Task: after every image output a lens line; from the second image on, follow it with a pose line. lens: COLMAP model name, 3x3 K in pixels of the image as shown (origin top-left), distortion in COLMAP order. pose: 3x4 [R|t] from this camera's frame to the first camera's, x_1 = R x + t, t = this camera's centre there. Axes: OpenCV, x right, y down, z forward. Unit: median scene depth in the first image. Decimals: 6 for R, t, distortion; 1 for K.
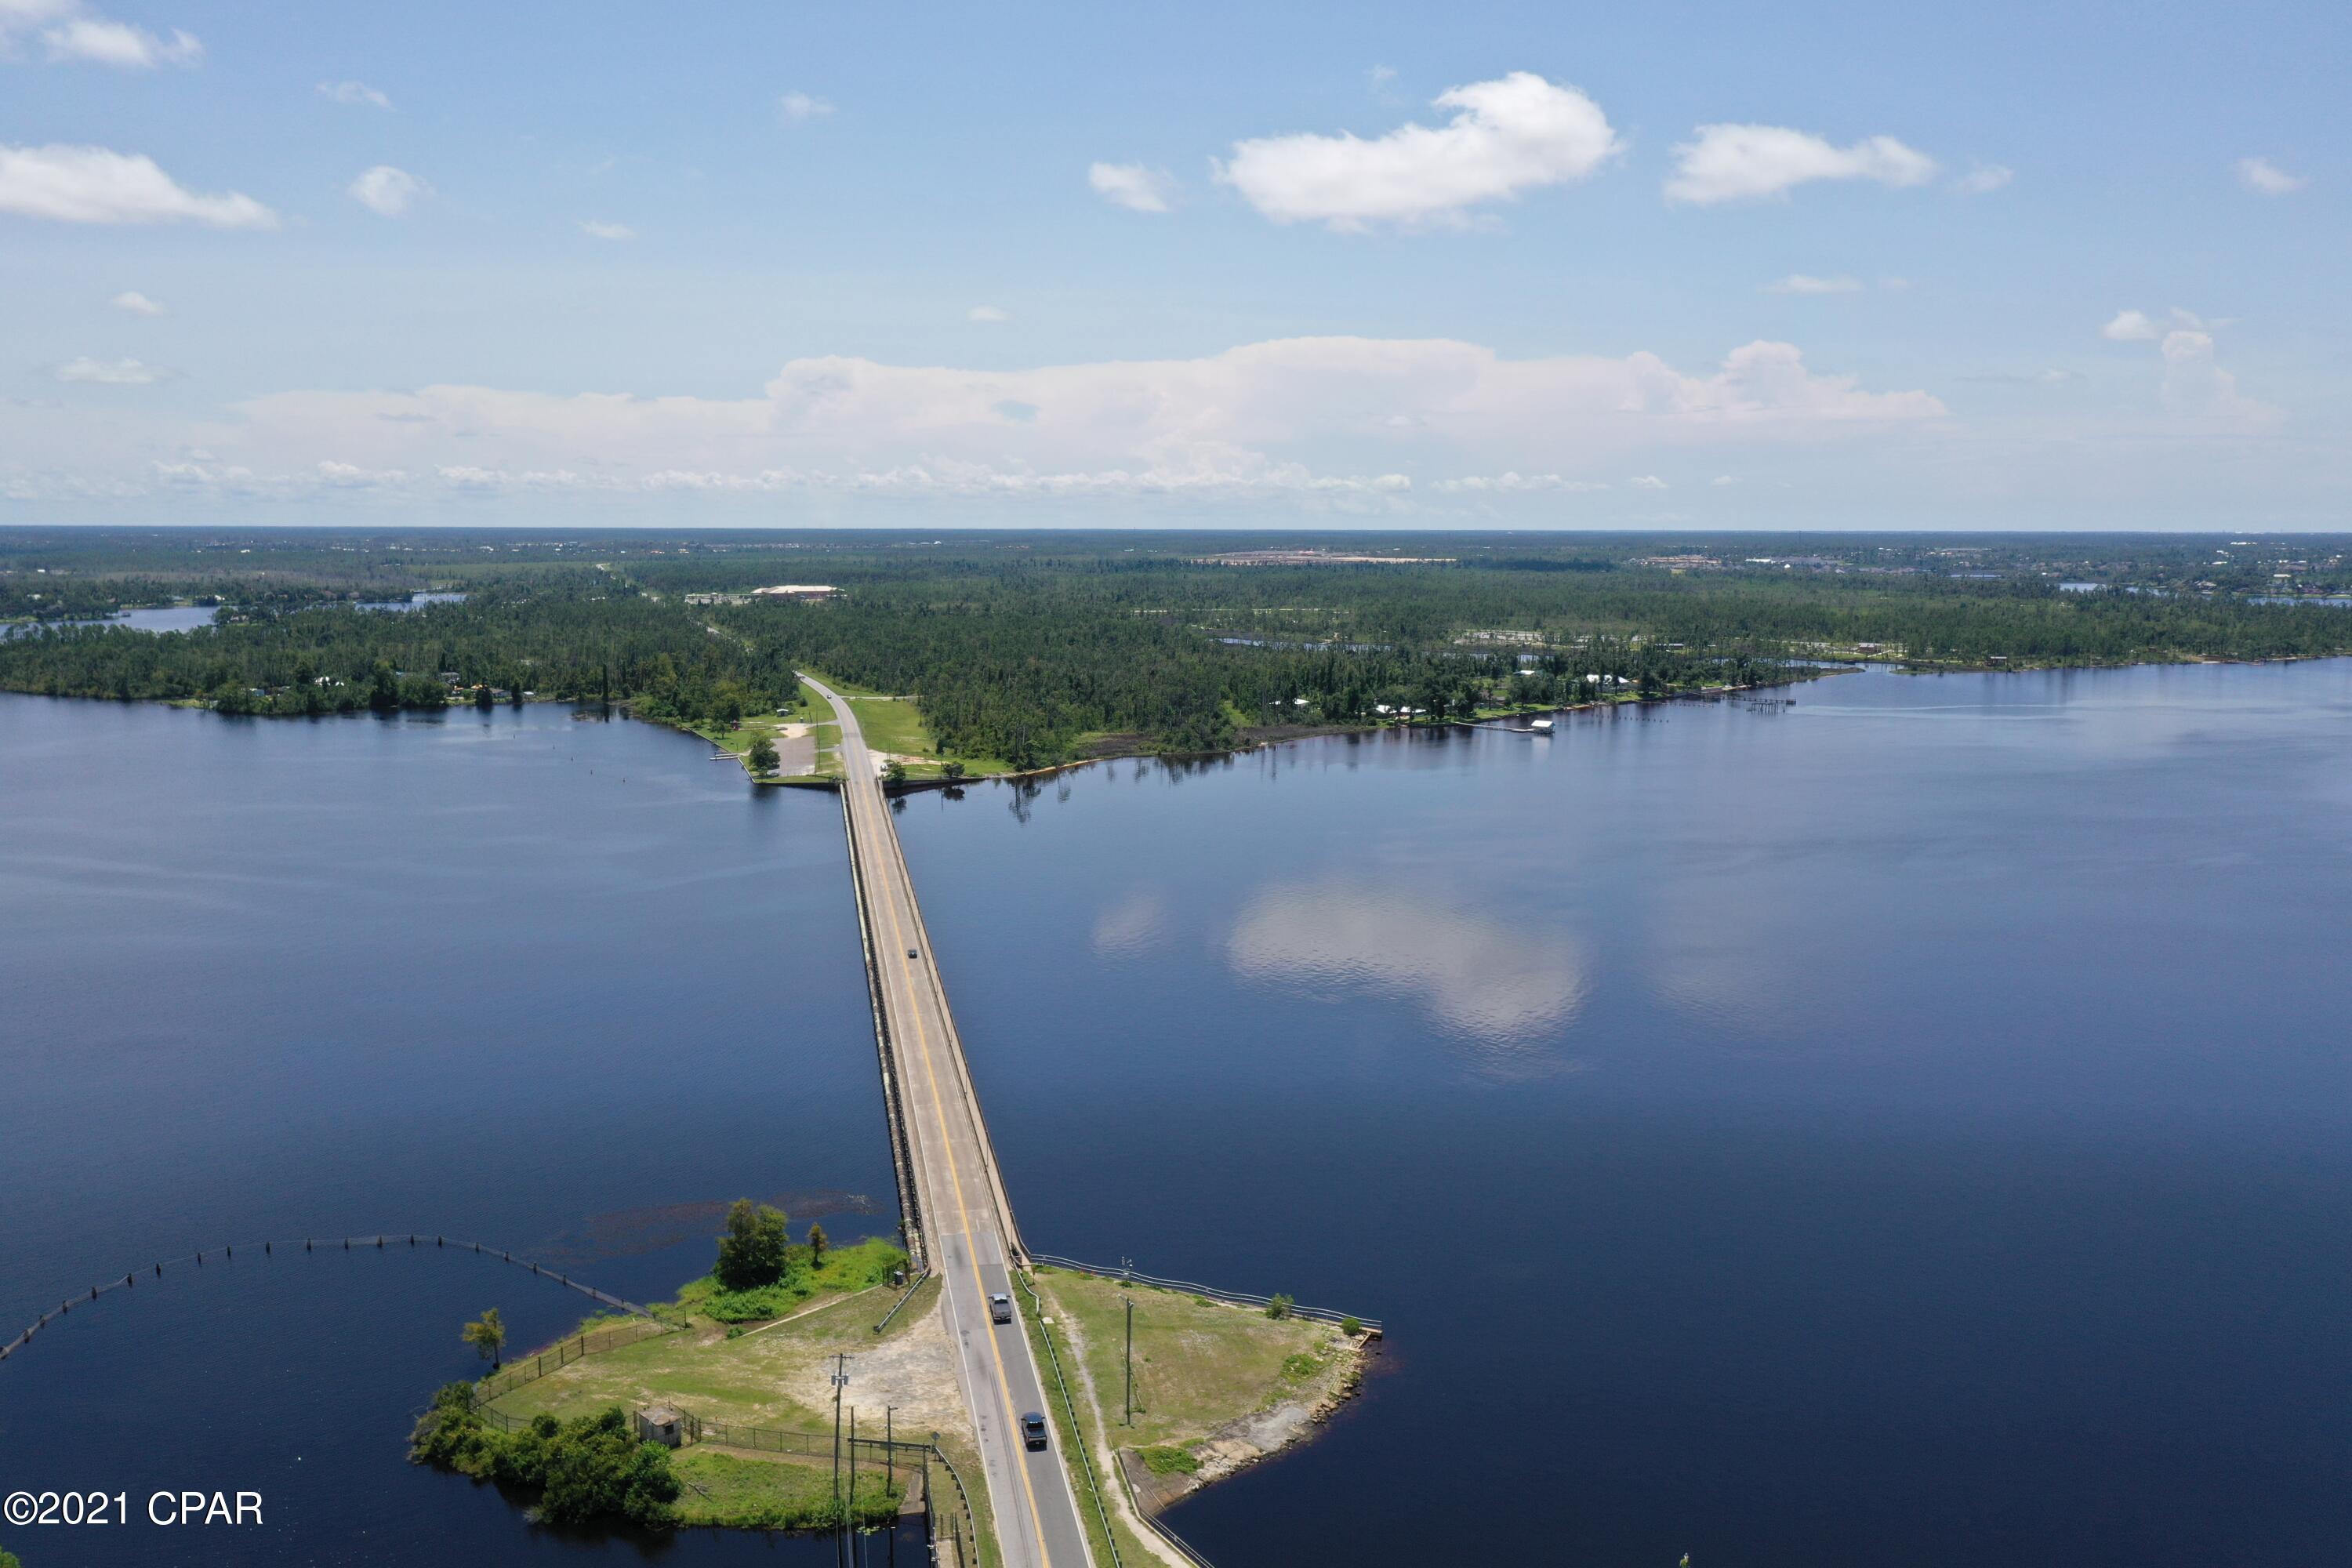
lens RADIAL K [[1868.3, 0, 1169.0], [0, 1868.3, 782.3], [0, 0, 1]] dist [-0.004135, 0.003396]
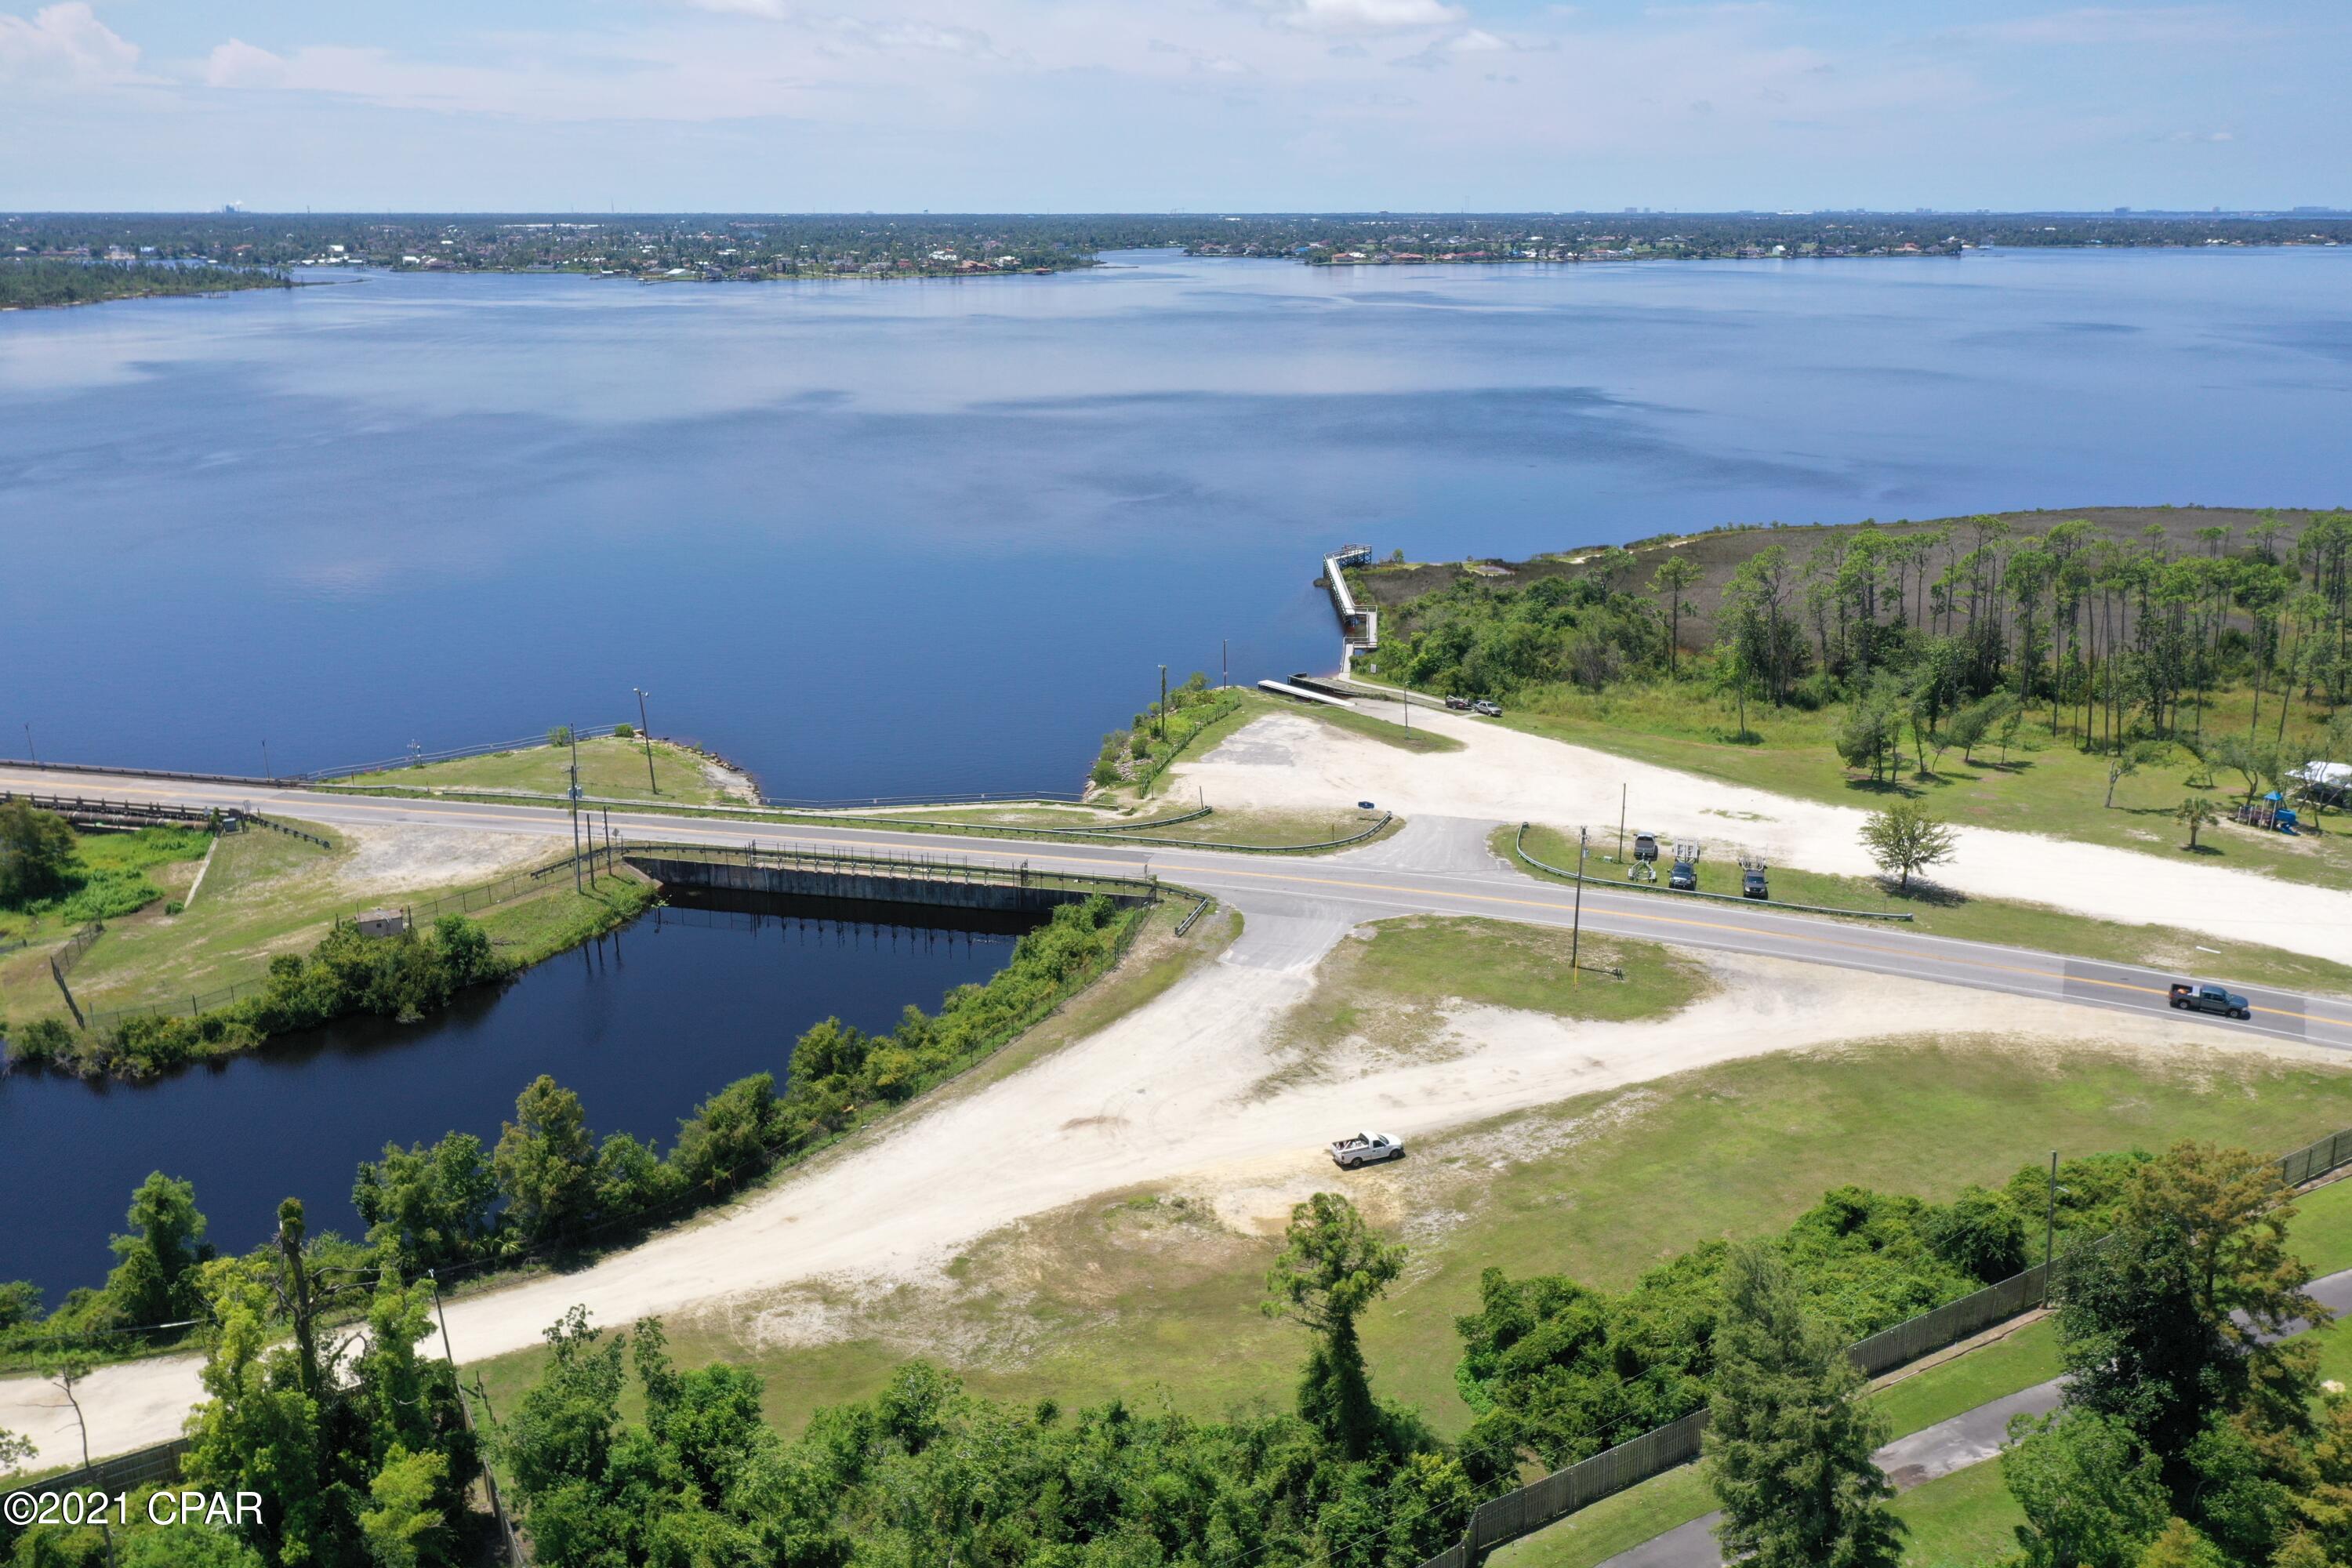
lens RADIAL K [[1868.3, 0, 1179.3], [0, 1868.3, 779.1], [0, 0, 1]] dist [-0.004135, 0.003396]
pose [[0.390022, -0.267159, 0.881197, -0.827976], [0.123281, 0.963520, 0.237552, 0.102954], [-0.912515, 0.015984, 0.408730, 0.262441]]
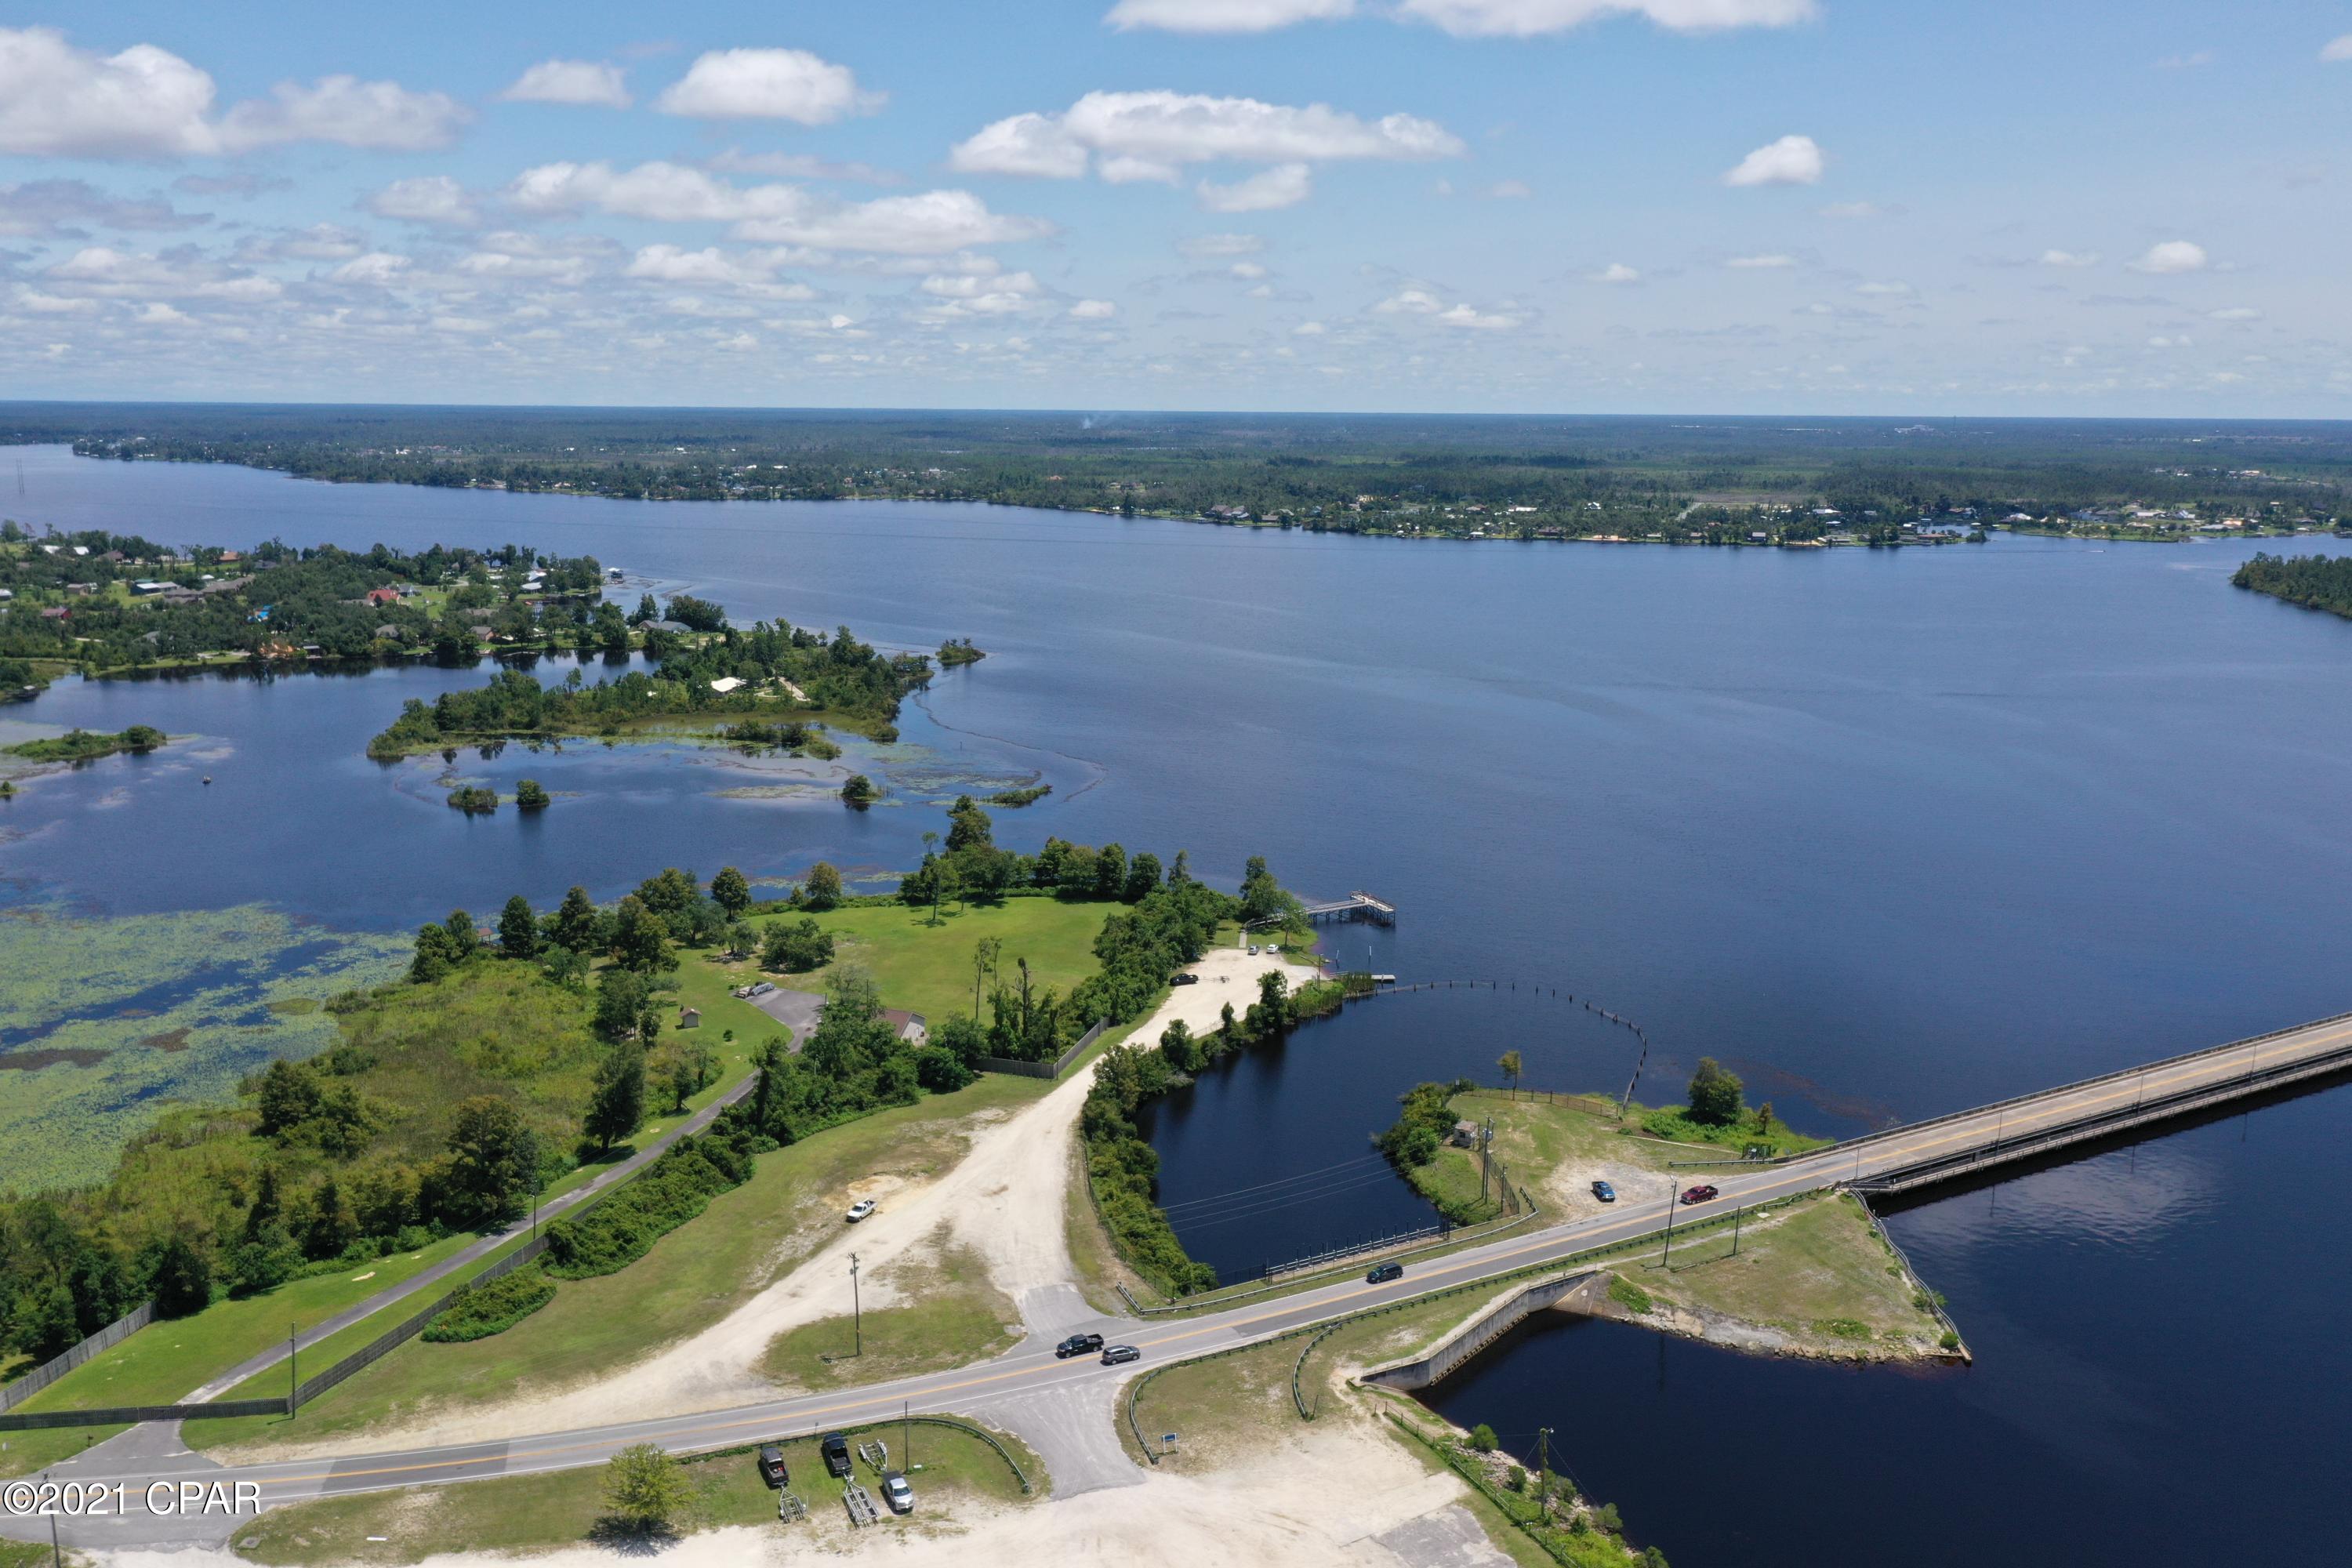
lens RADIAL K [[1868.3, 0, 1183.9], [0, 1868.3, 788.8], [0, 0, 1]] dist [-0.004135, 0.003396]
pose [[0.313110, 0.198390, -0.928765, 0.989609], [-0.140568, 0.976848, 0.161272, -0.144833], [0.939256, 0.080058, 0.333748, 0.222532]]
